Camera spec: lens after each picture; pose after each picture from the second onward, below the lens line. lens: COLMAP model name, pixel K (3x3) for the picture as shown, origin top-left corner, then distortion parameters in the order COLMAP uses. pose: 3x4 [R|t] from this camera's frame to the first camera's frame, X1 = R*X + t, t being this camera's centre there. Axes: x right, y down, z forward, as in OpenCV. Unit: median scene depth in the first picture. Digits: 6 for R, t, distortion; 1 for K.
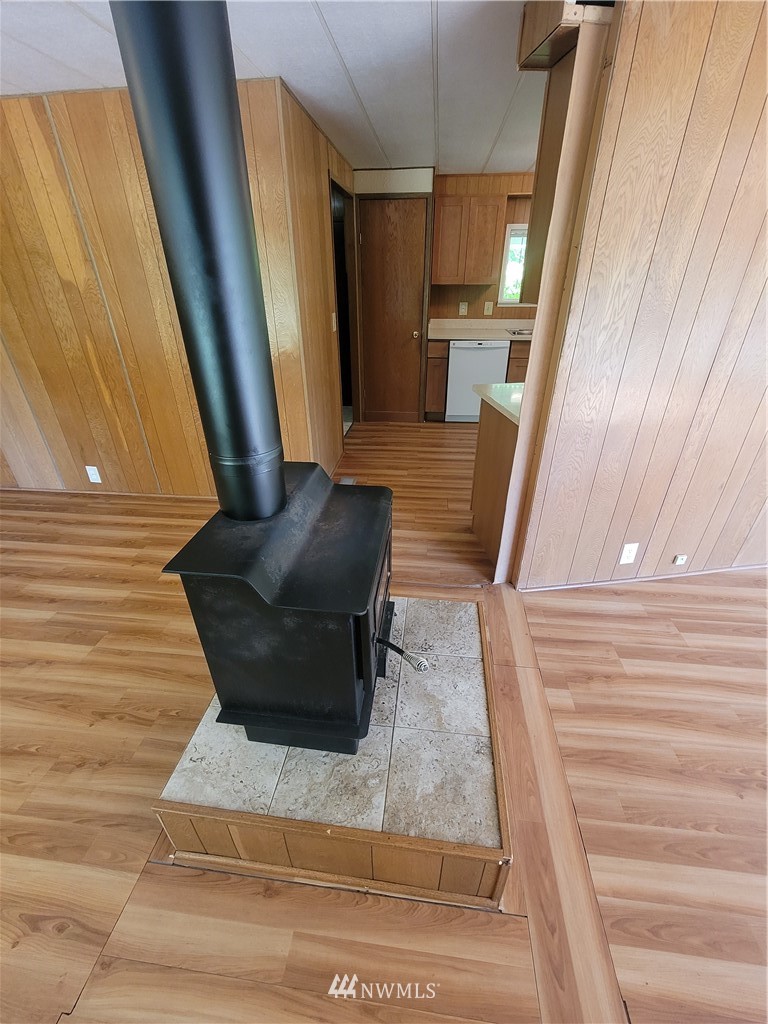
lens RADIAL K [[419.9, 0, 384.6], [0, 419.9, 515.0], [0, 0, 1]] dist [-0.009207, 0.001702]
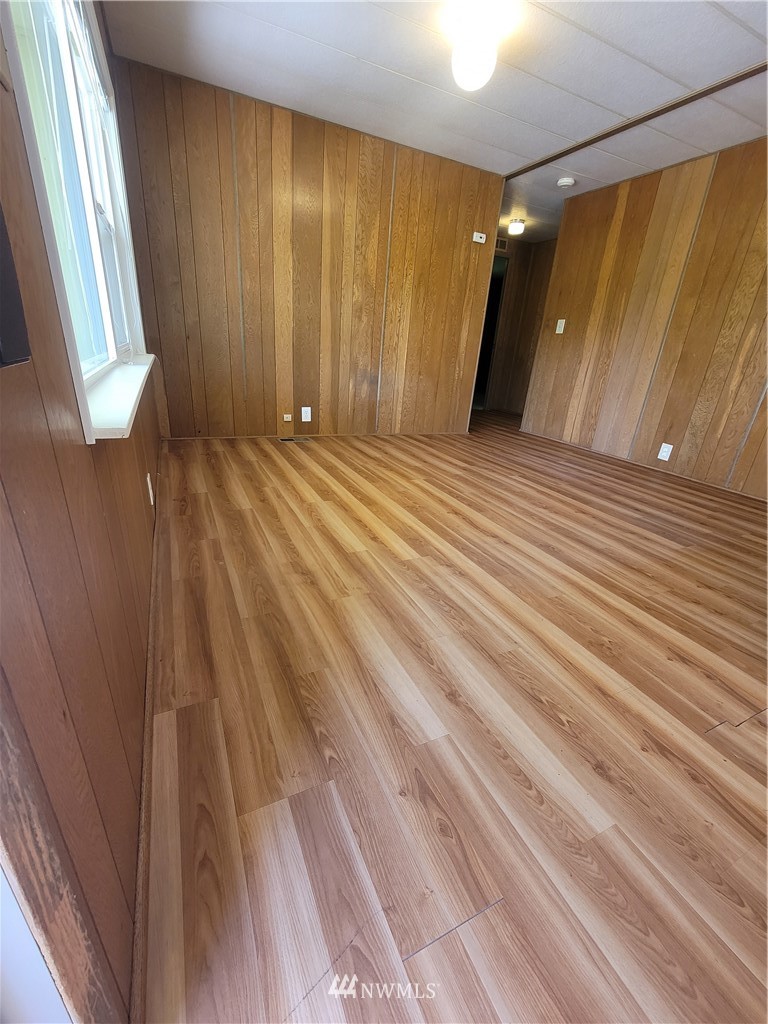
lens RADIAL K [[419.9, 0, 380.6], [0, 419.9, 514.2], [0, 0, 1]] dist [-0.009207, 0.001702]
pose [[0.520527, 0.359489, -0.774480, -0.238987], [-0.482542, 0.872164, 0.080514, 0.432692], [0.704418, 0.331809, 0.627454, -0.219414]]
